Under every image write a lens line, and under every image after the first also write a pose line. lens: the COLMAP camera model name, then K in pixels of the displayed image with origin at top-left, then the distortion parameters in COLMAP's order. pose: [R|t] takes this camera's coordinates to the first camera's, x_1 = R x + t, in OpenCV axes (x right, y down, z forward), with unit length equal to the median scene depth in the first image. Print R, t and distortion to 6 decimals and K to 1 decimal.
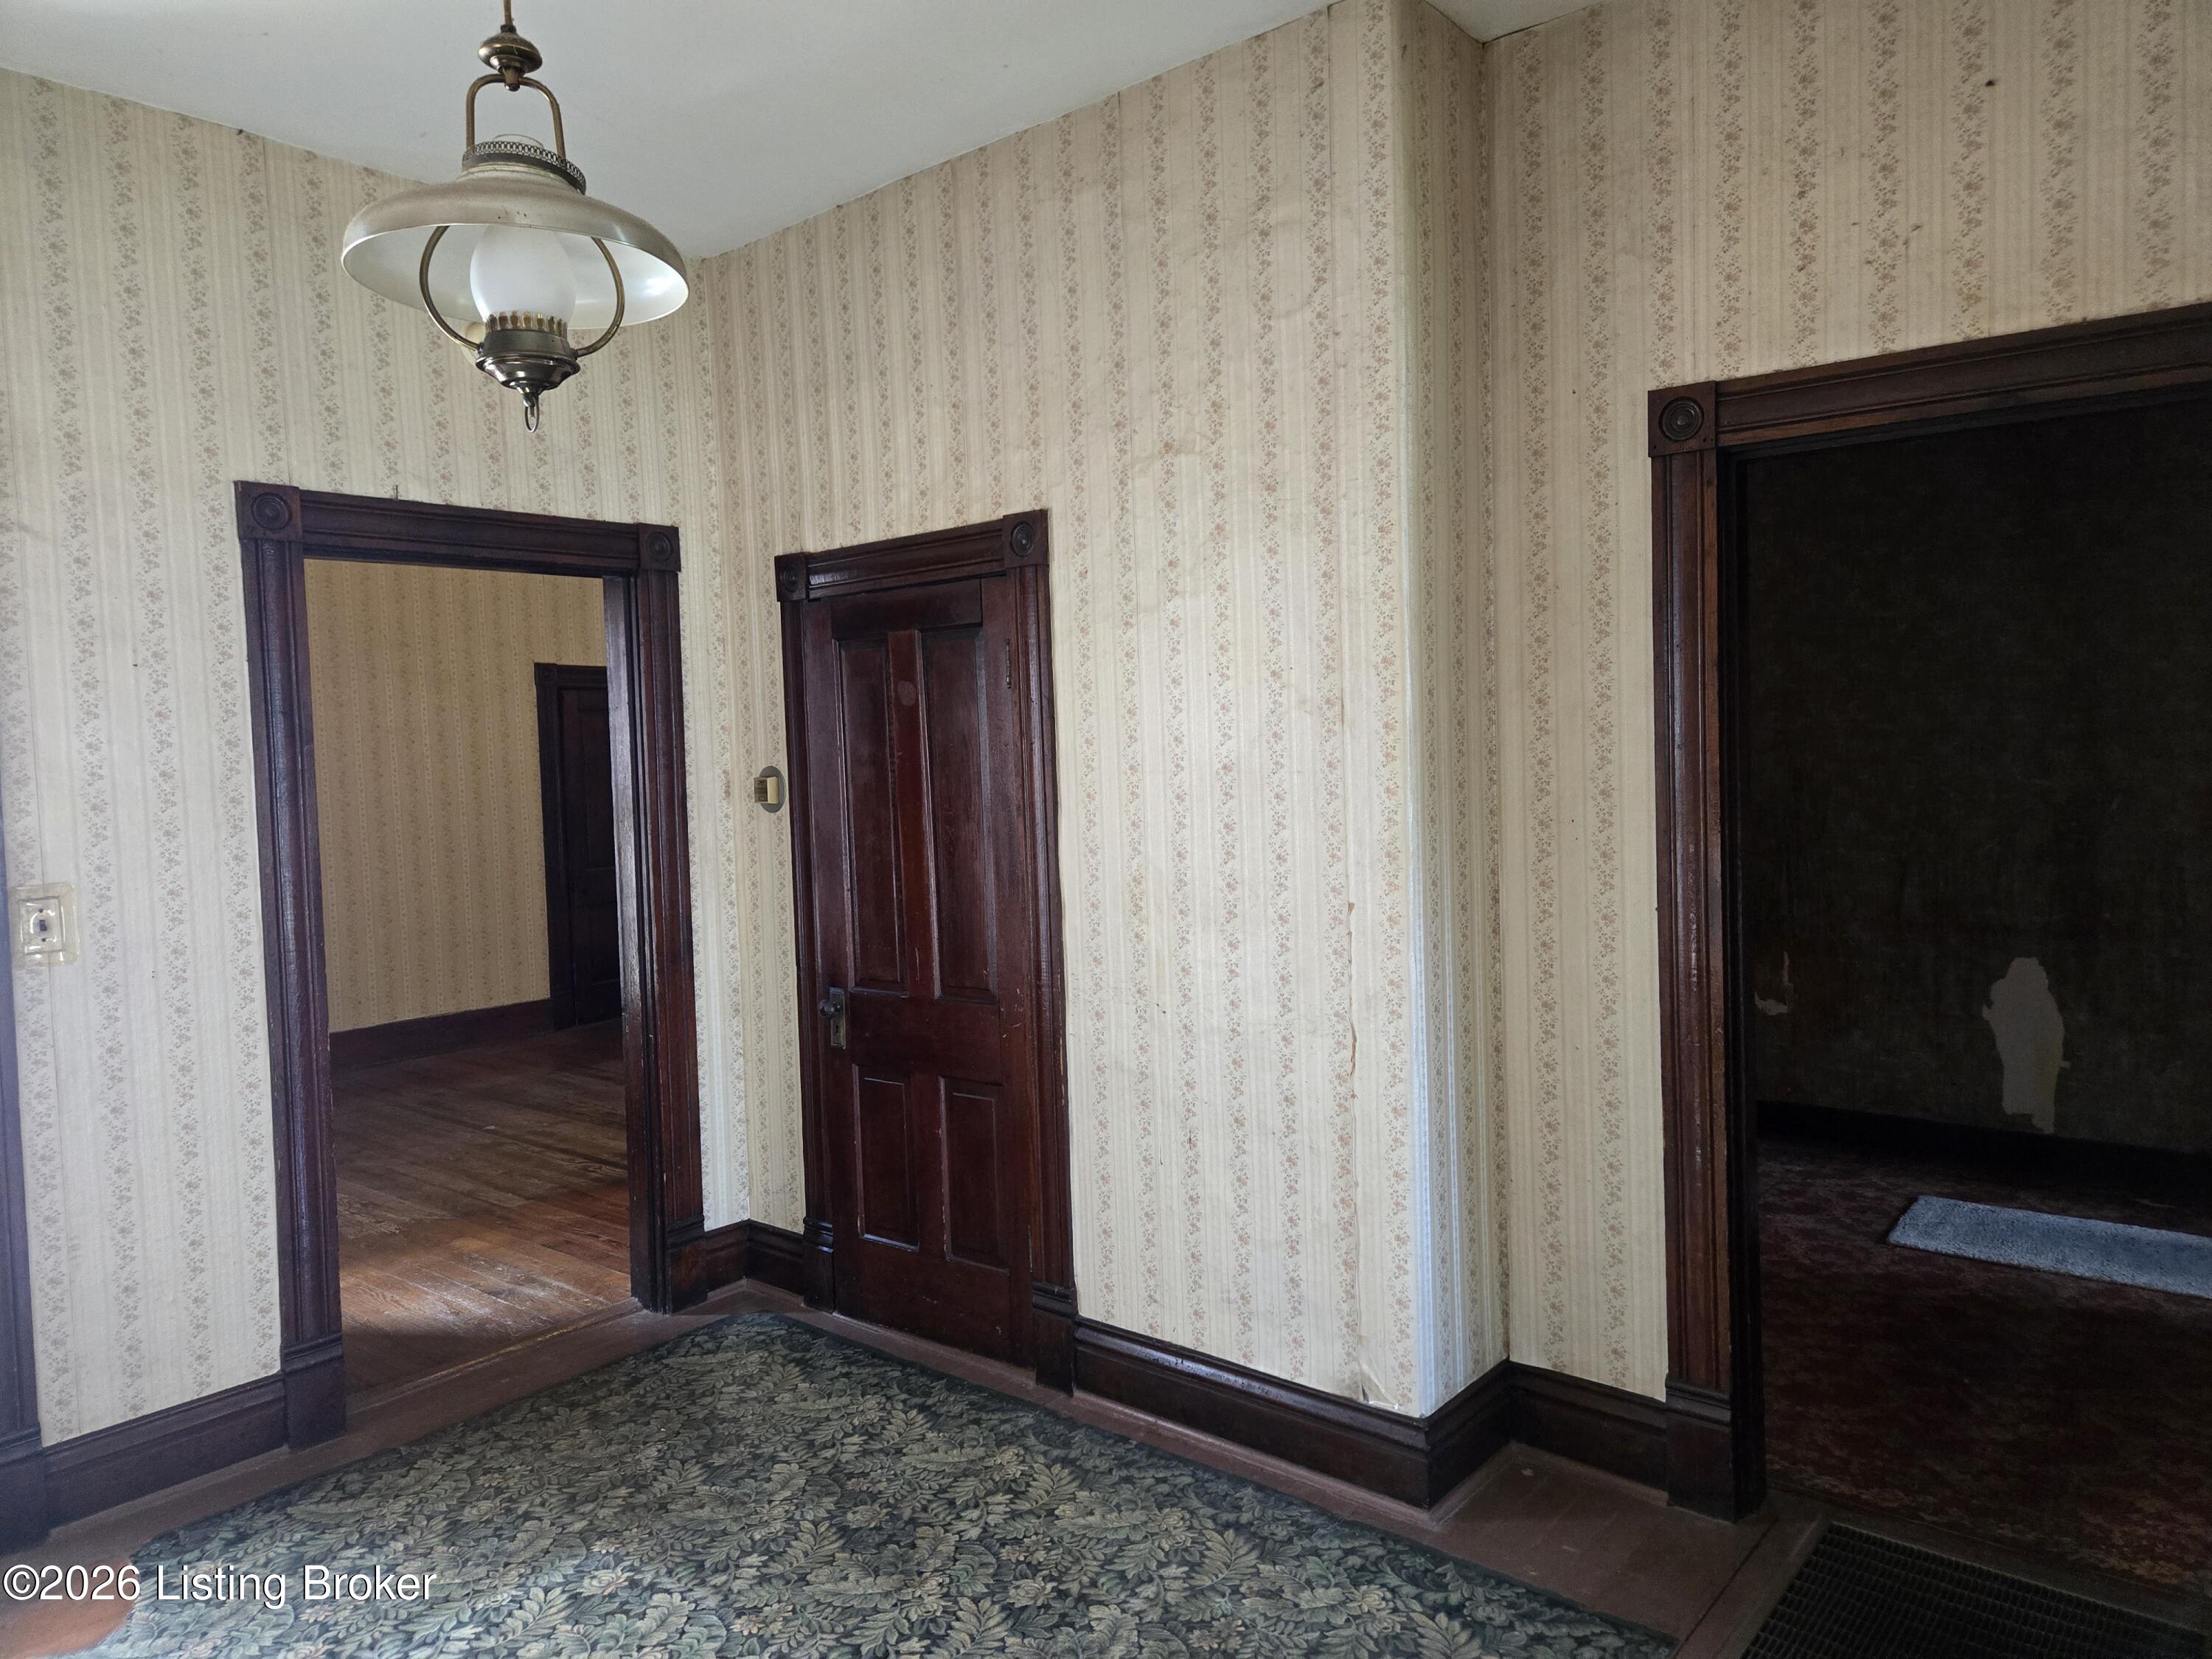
lens RADIAL K [[1488.4, 0, 1103.2], [0, 1488.4, 812.2], [0, 0, 1]] dist [0.076787, -0.063919]
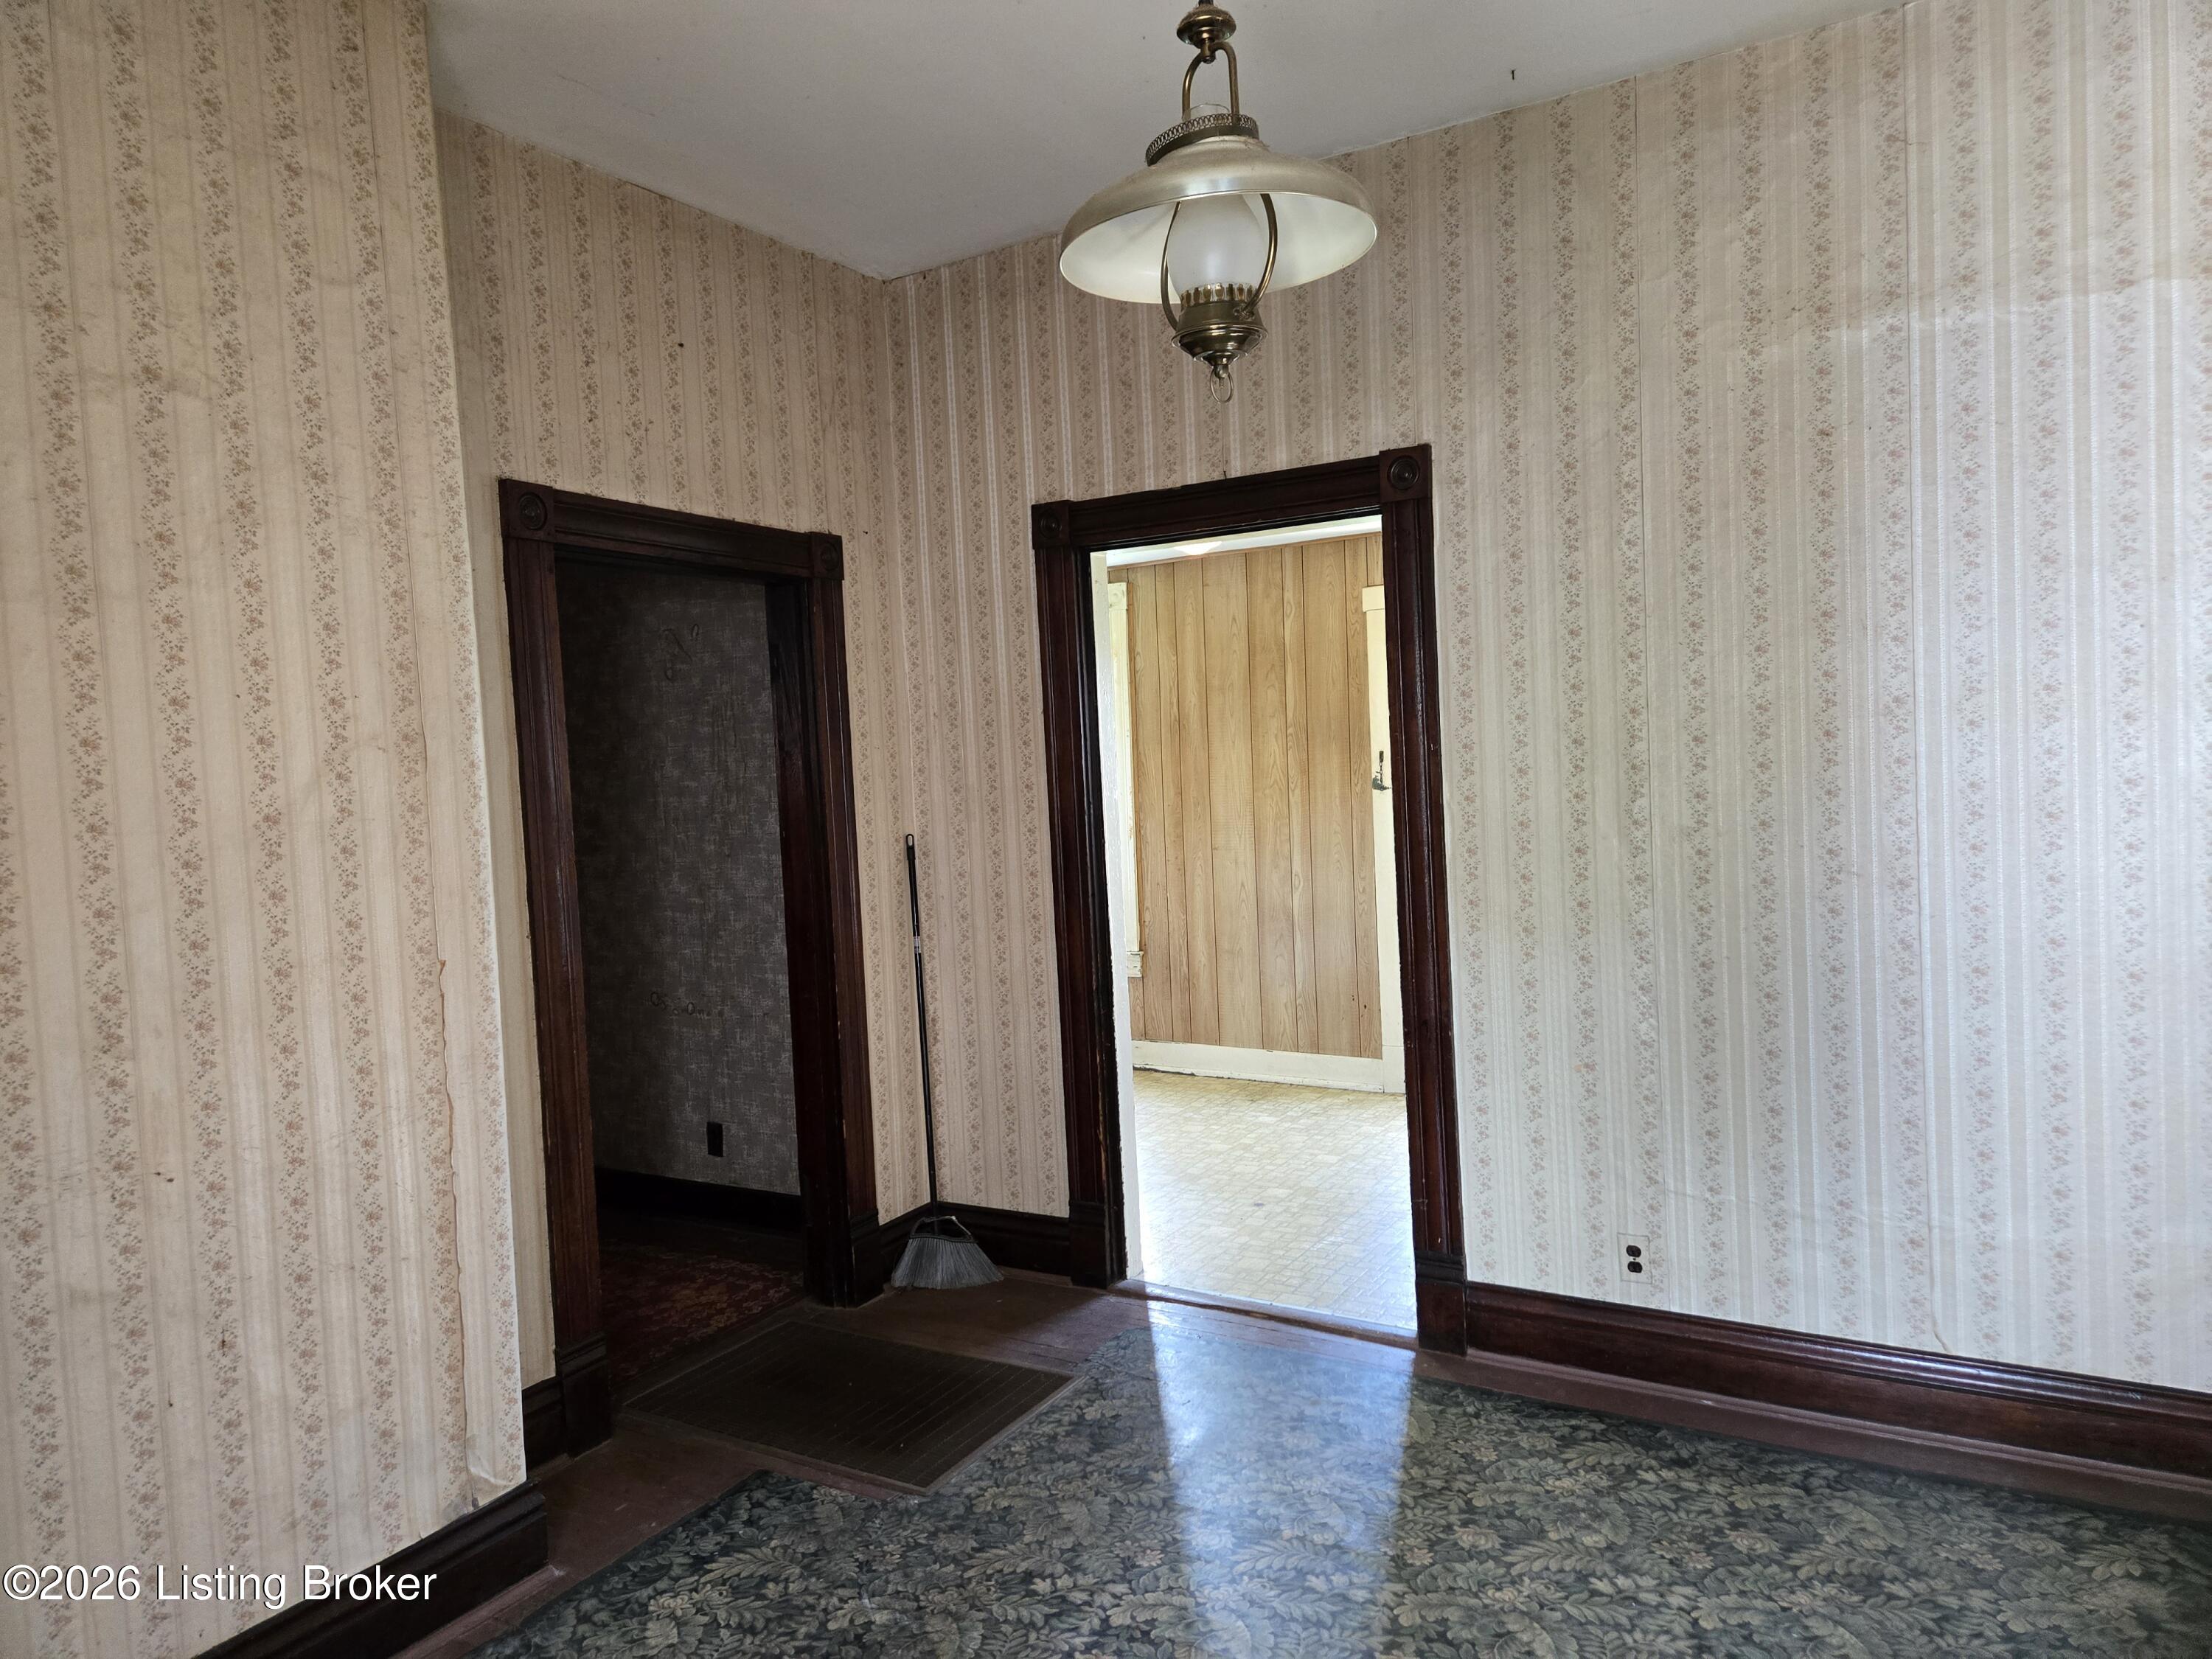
lens RADIAL K [[1488.4, 0, 1093.2], [0, 1488.4, 823.0], [0, 0, 1]] dist [0.076787, -0.063919]
pose [[-0.165611, -0.005675, 0.986175, -0.790666], [0.103802, 0.994328, 0.023153, -0.002132], [-0.980713, 0.106201, -0.164083, 0.743518]]
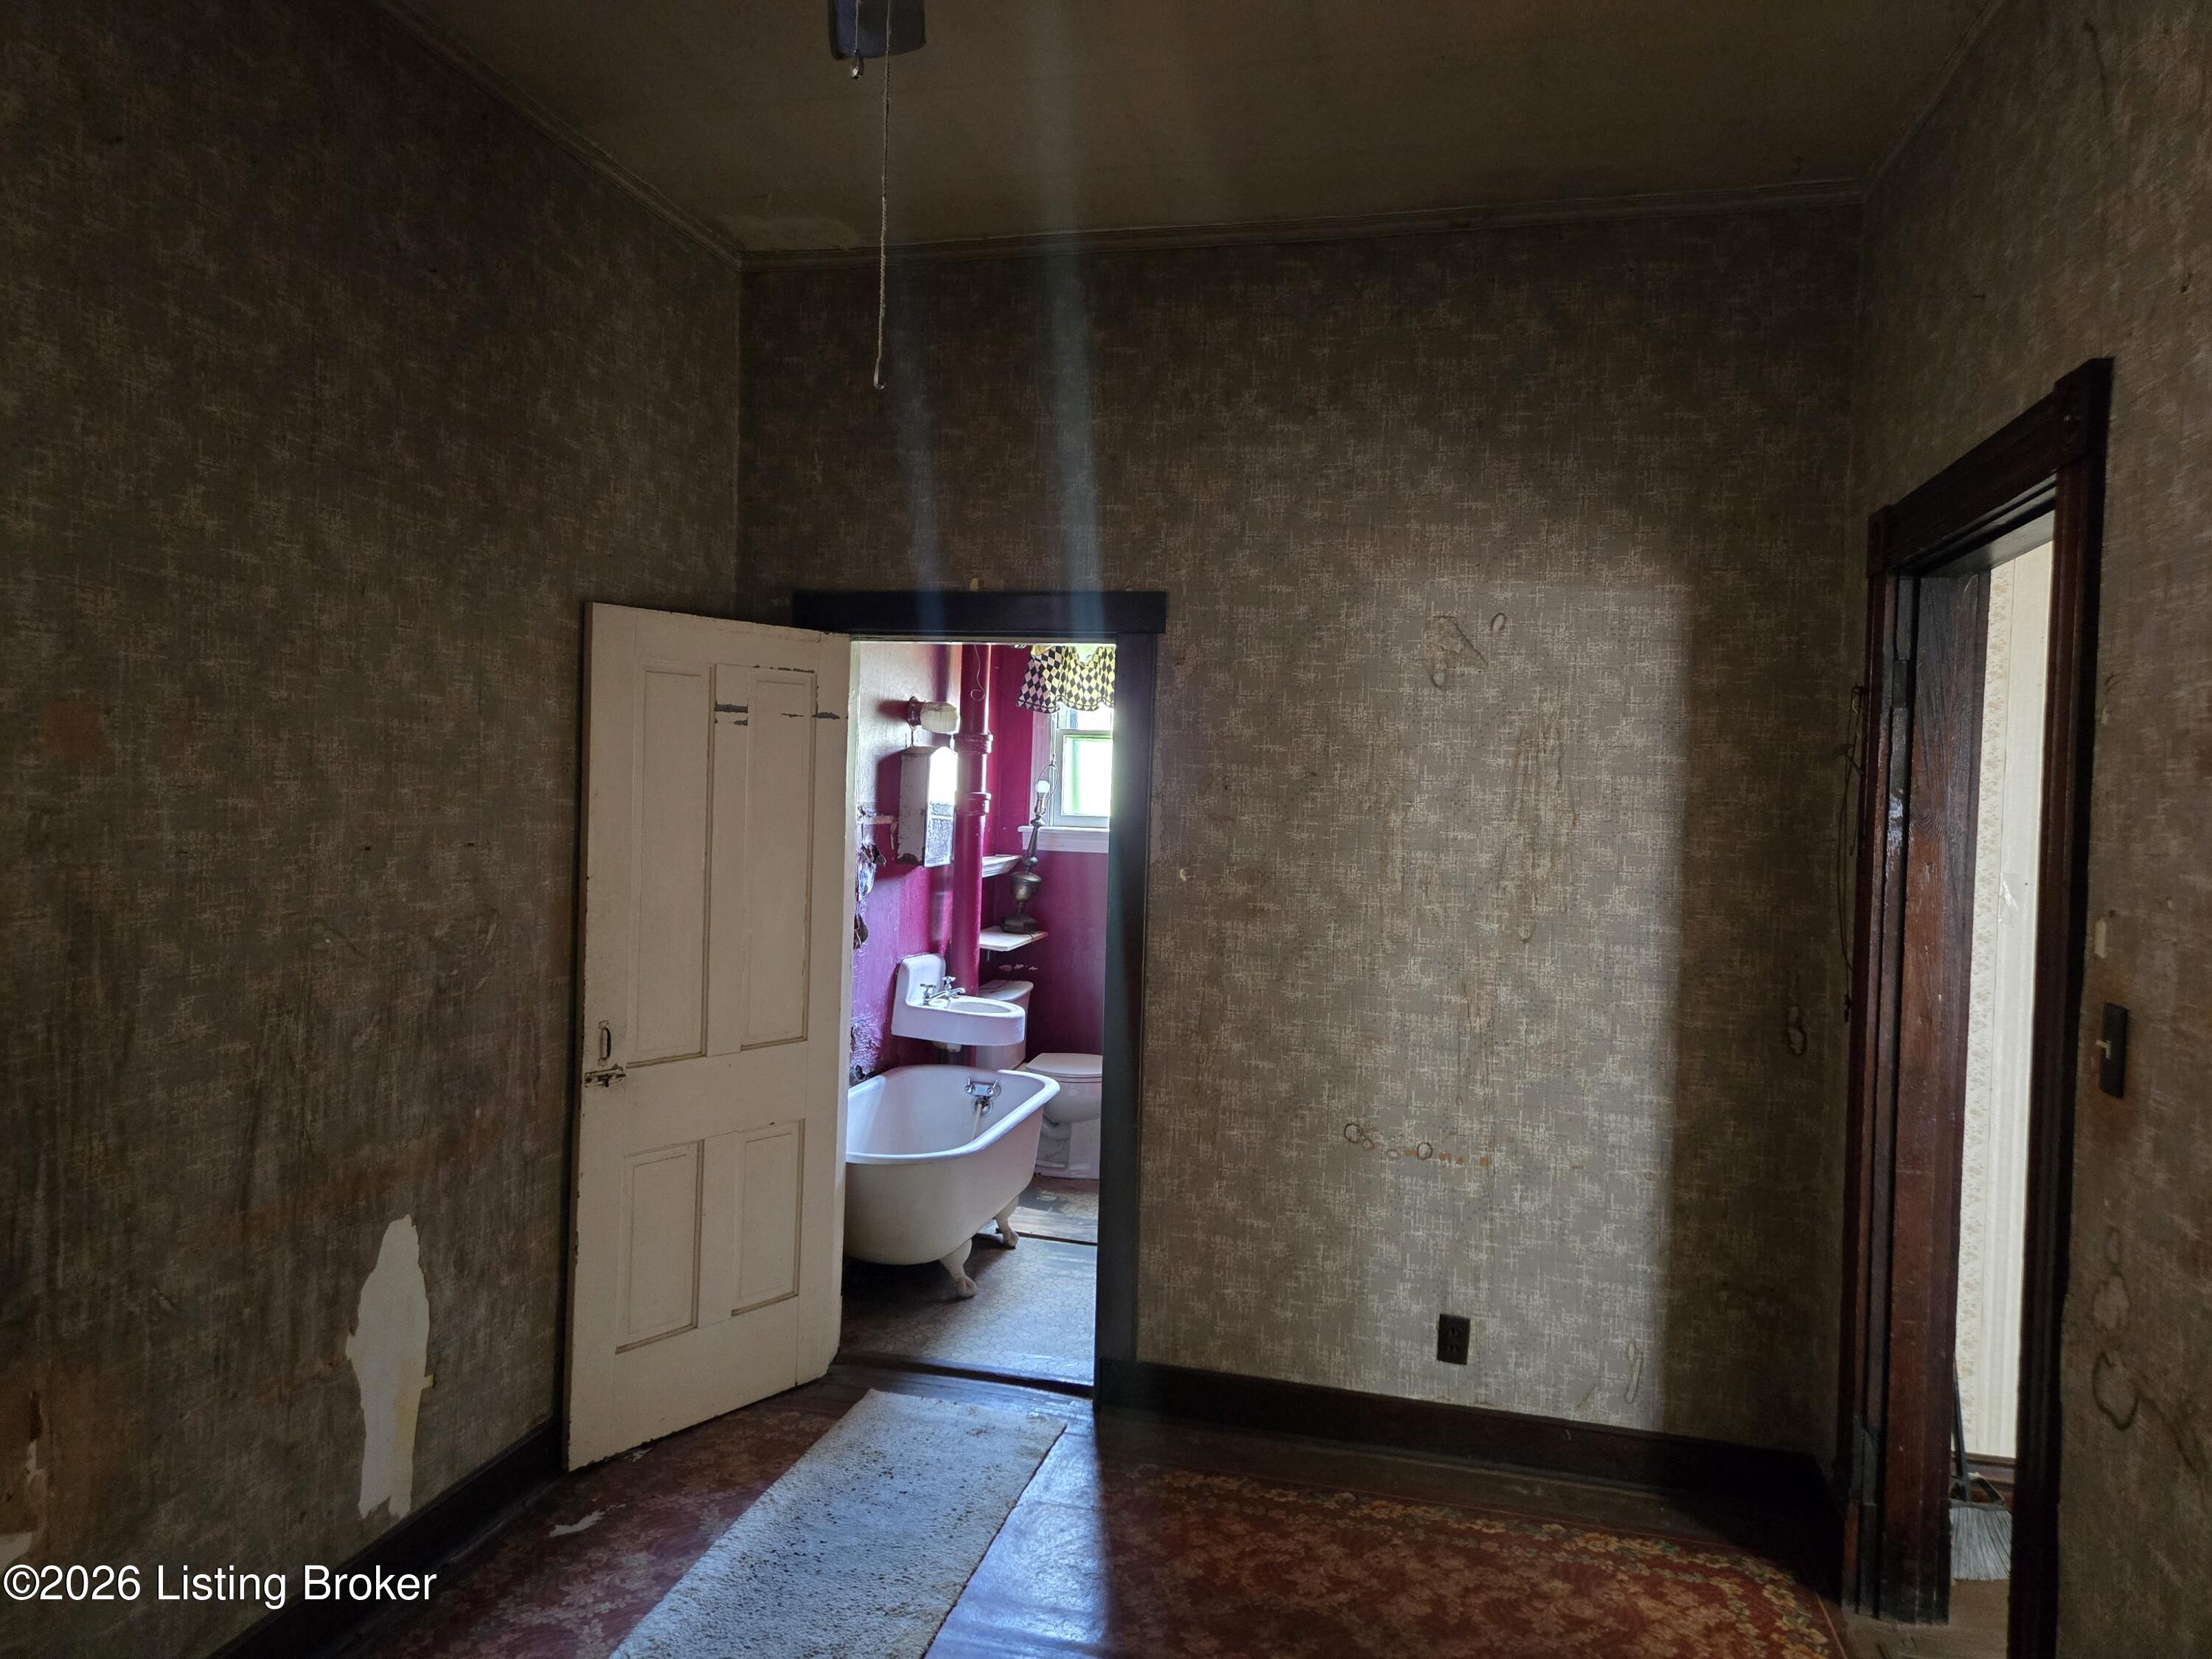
lens RADIAL K [[1488.4, 0, 1103.4], [0, 1488.4, 822.4], [0, 0, 1]] dist [0.076787, -0.063919]
pose [[-0.454943, -0.004599, 0.890509, -0.013377], [0.024112, 0.999556, 0.017481, -0.089473], [-0.890194, 0.029425, -0.454630, 1.678637]]
